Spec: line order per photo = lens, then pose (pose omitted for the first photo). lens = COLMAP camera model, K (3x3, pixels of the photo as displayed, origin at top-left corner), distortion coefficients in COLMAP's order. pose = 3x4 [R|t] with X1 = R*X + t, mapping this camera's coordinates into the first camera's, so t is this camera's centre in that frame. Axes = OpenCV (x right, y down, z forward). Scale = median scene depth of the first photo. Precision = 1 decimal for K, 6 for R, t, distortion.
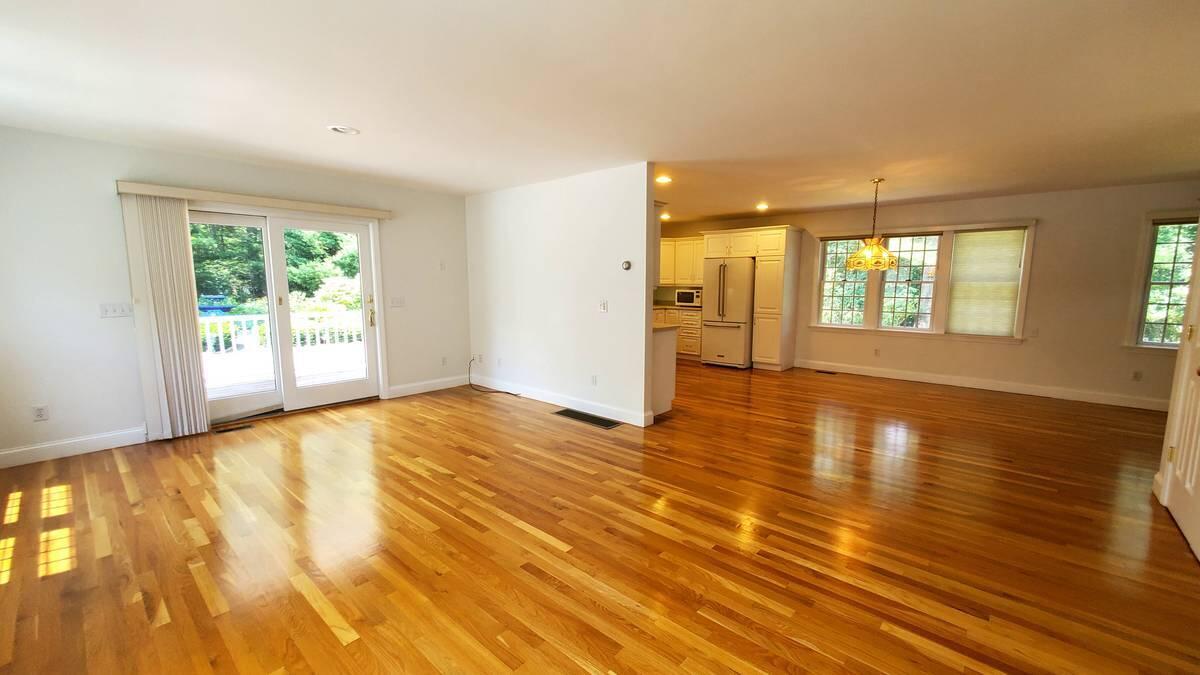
lens RADIAL K [[482.5, 0, 601.8], [0, 482.5, 343.6], [0, 0, 1]] dist [0.002157, 0.000019]
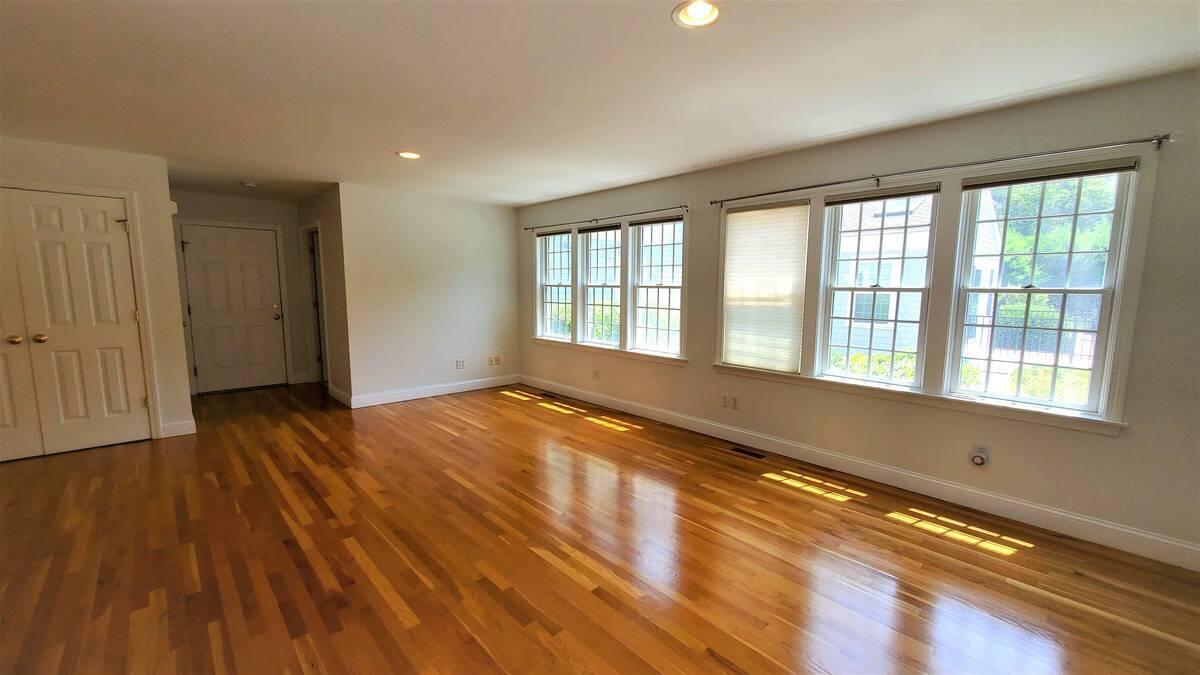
lens RADIAL K [[482.5, 0, 599.7], [0, 482.5, 343.9], [0, 0, 1]] dist [0.002157, 0.000019]
pose [[-0.994857, -0.029788, 0.096815, -0.518815], [-0.004606, 0.968095, 0.250540, -0.240448], [-0.101189, 0.248806, -0.963253, 1.773821]]
